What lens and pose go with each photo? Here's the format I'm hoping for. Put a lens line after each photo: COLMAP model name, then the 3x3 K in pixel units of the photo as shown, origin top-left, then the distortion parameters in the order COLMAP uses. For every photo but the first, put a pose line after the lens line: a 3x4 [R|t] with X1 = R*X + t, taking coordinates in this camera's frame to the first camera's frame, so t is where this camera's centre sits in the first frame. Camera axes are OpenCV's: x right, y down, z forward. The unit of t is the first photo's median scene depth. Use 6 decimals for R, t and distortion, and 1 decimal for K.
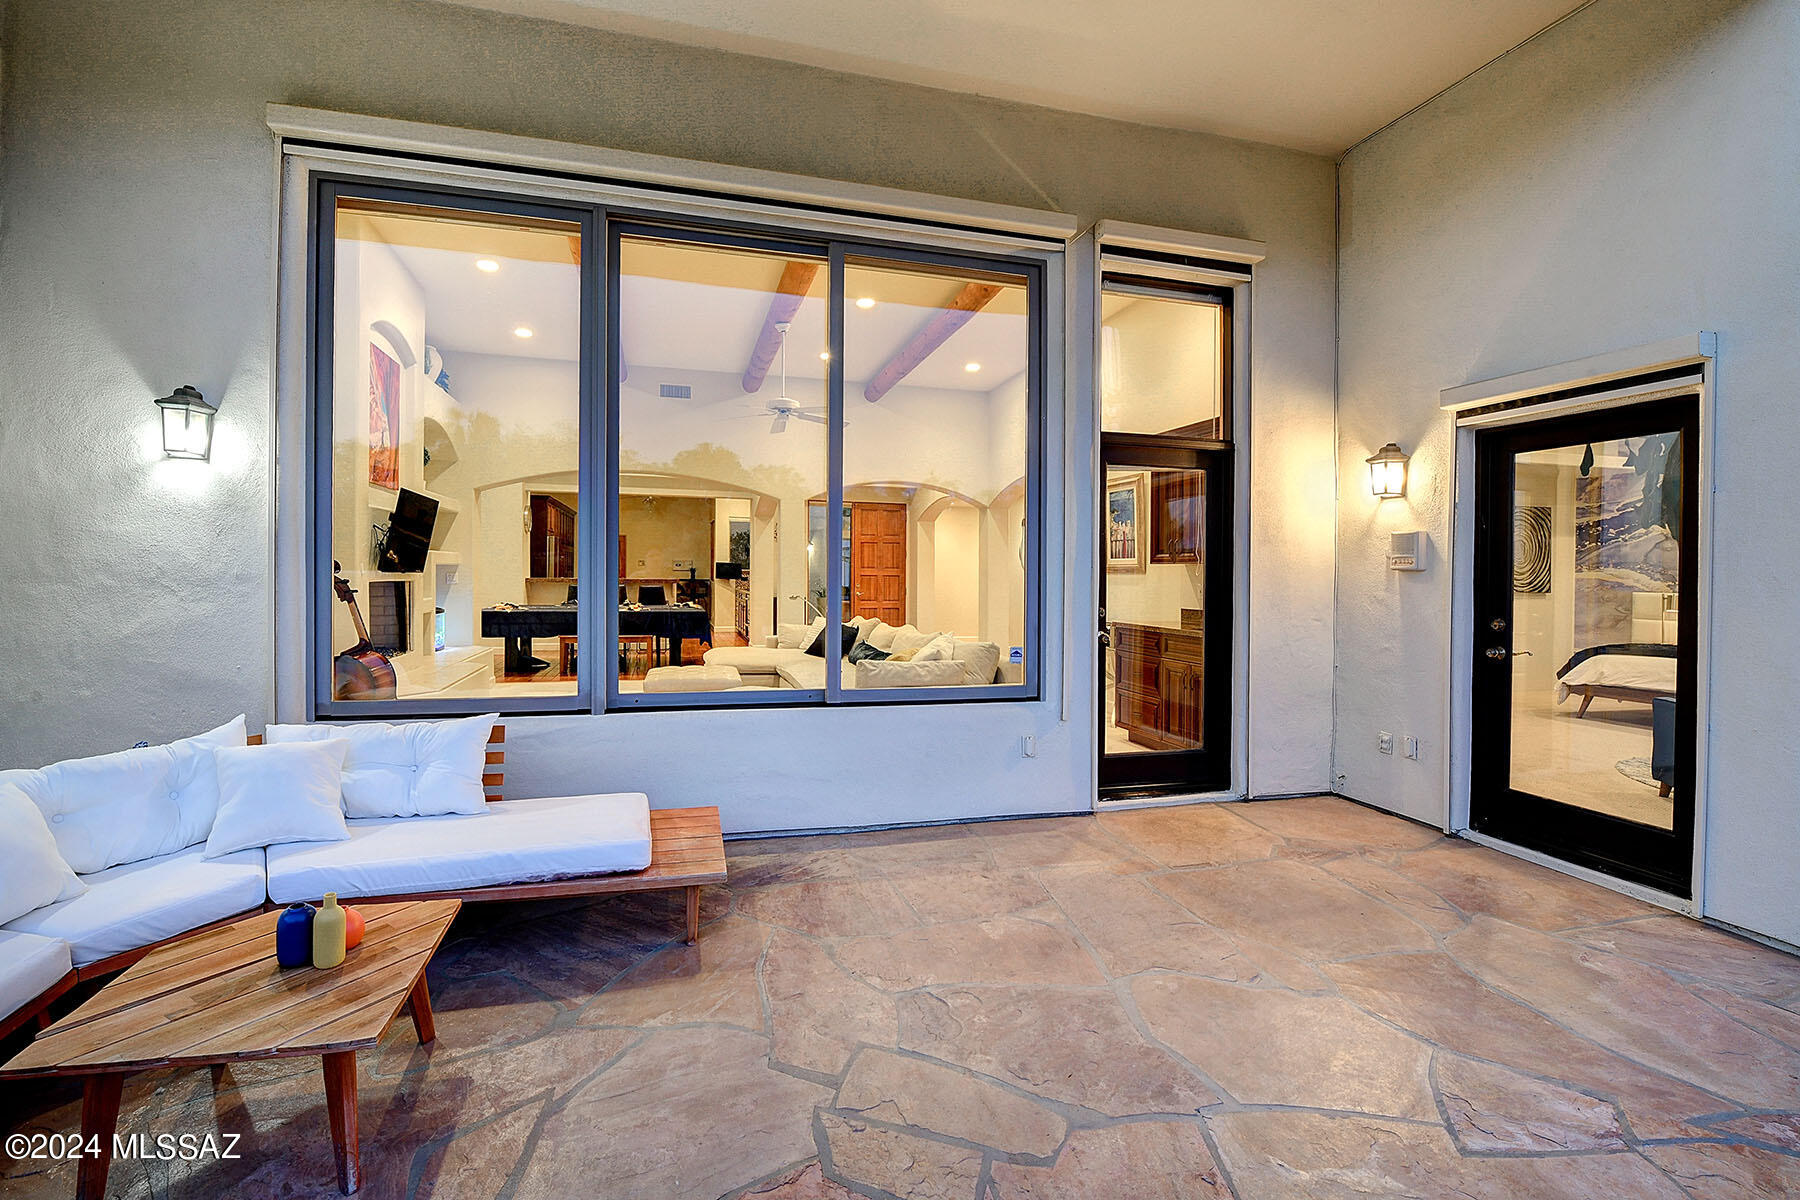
lens RADIAL K [[749.1, 0, 888.2], [0, 749.1, 575.5], [0, 0, 1]] dist [-0.012434, -0.000623]
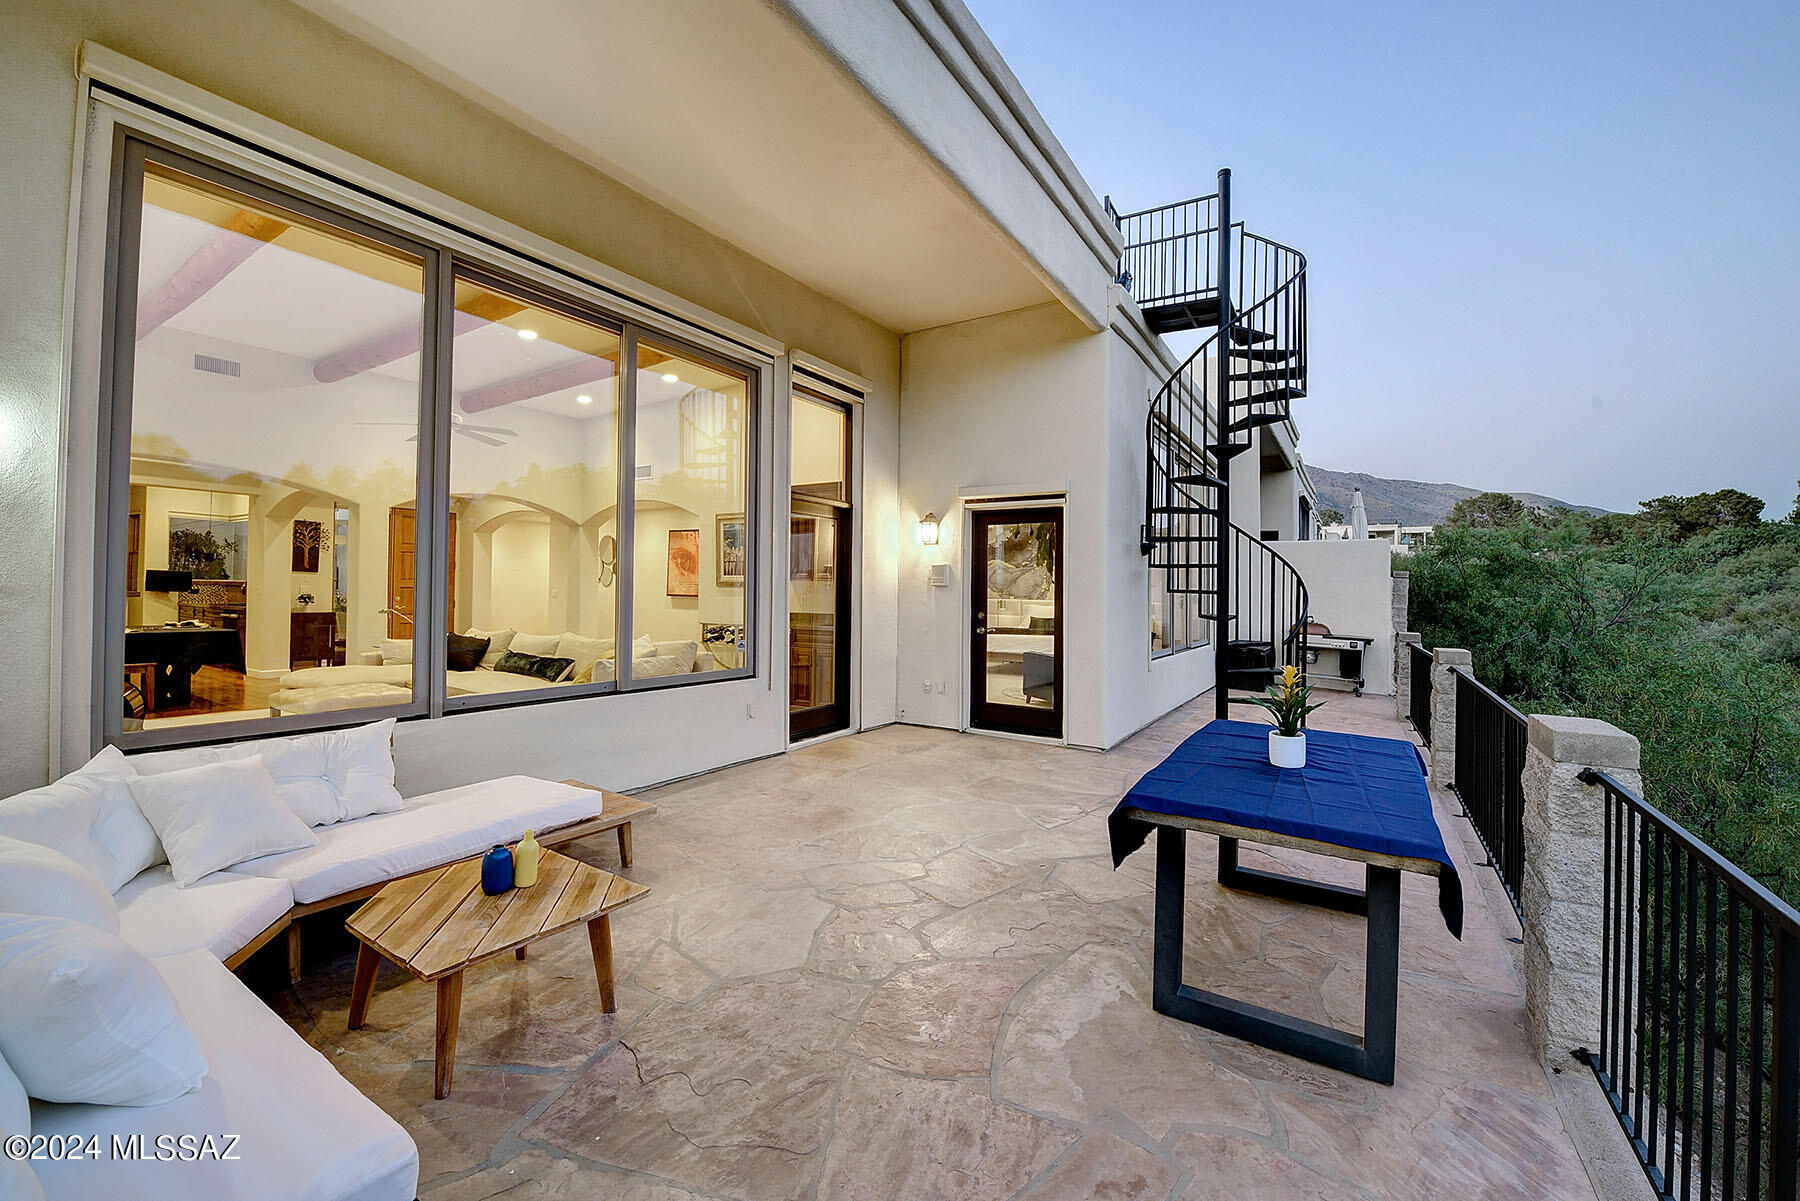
lens RADIAL K [[710.0, 0, 894.9], [0, 710.0, 578.8], [0, 0, 1]] dist [-0.001155, -0.000260]
pose [[0.742723, 0.010479, 0.669517, -0.538066], [-0.002452, 0.999913, -0.012931, -0.002787], [-0.669594, 0.007963, 0.742684, -0.185047]]
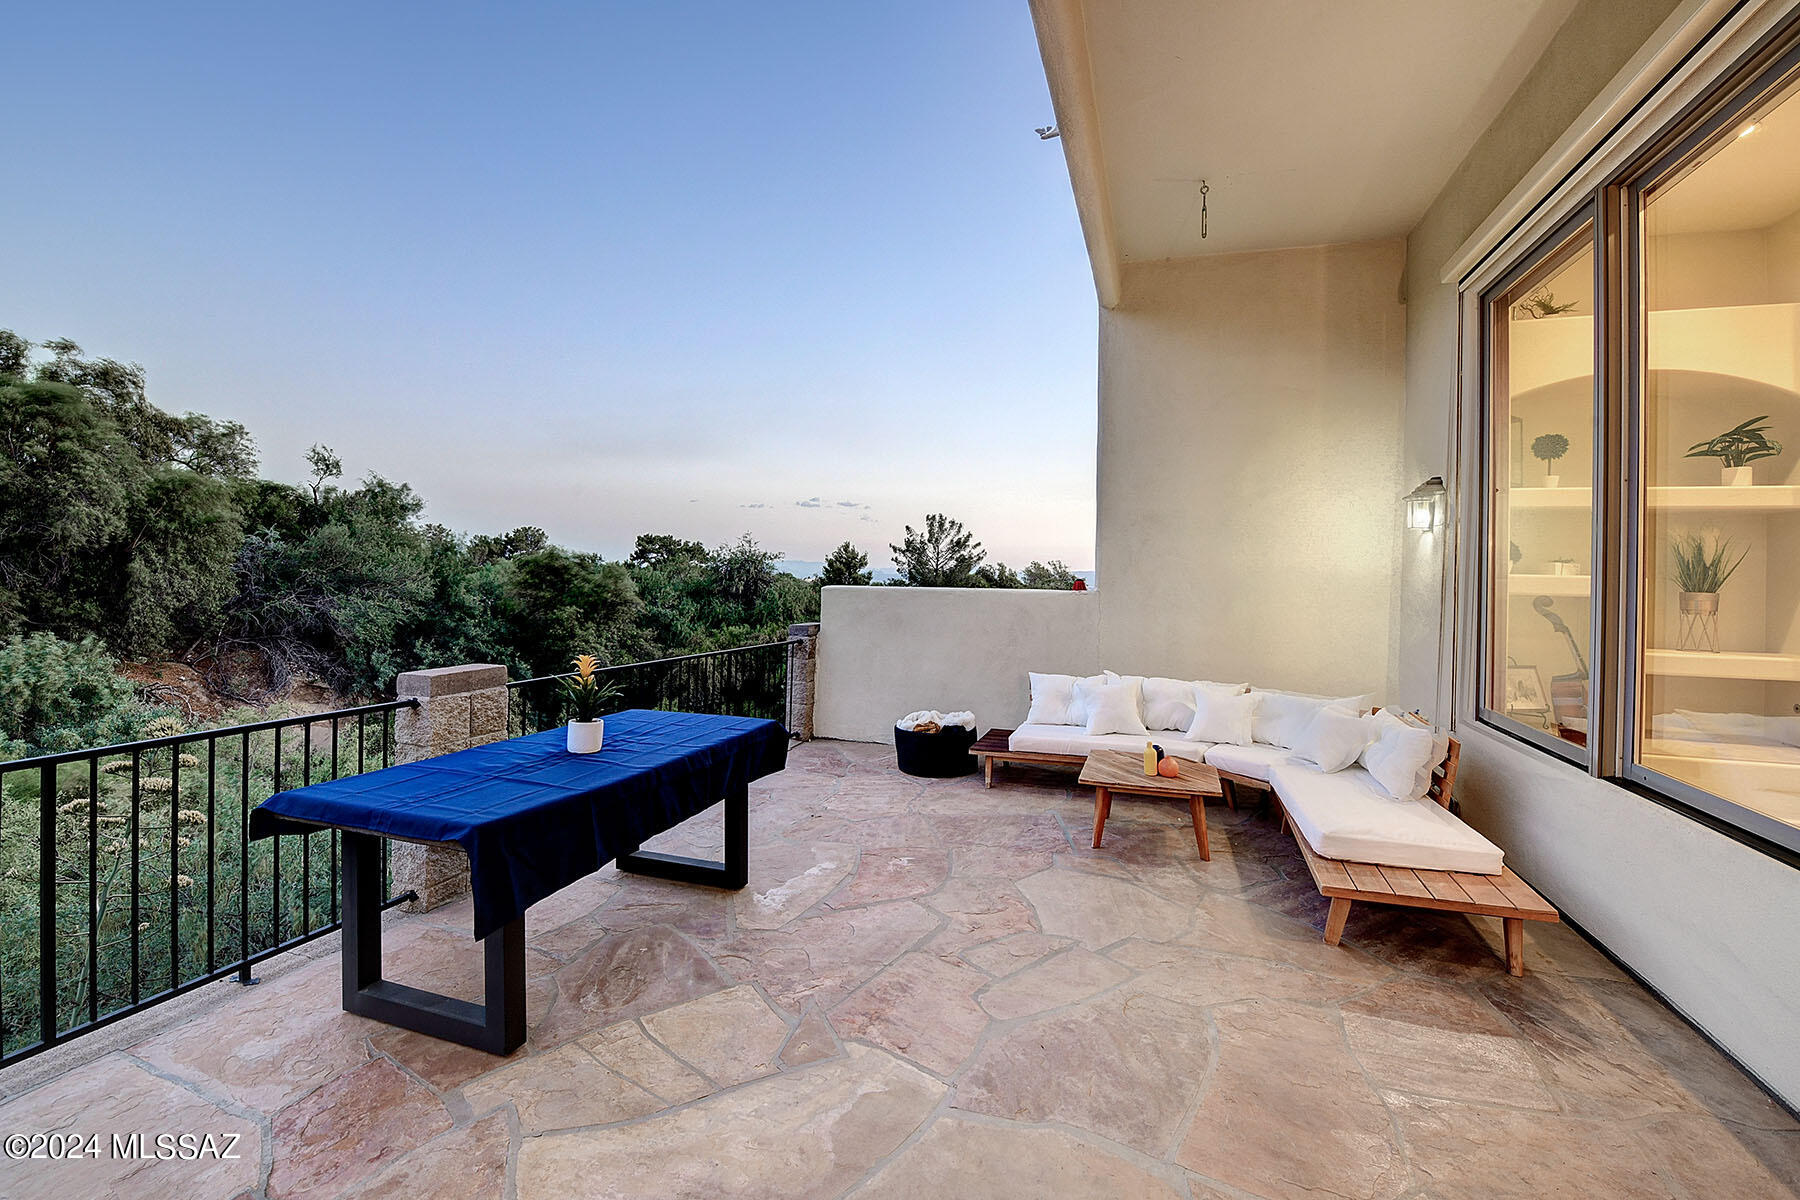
lens RADIAL K [[749.1, 0, 888.2], [0, 749.1, 575.5], [0, 0, 1]] dist [-0.012434, -0.000623]
pose [[-0.573007, -0.018222, -0.819348, 0.687970], [-0.032573, 0.999469, 0.000552, -0.006116], [0.818903, 0.027005, -0.573297, 0.764241]]
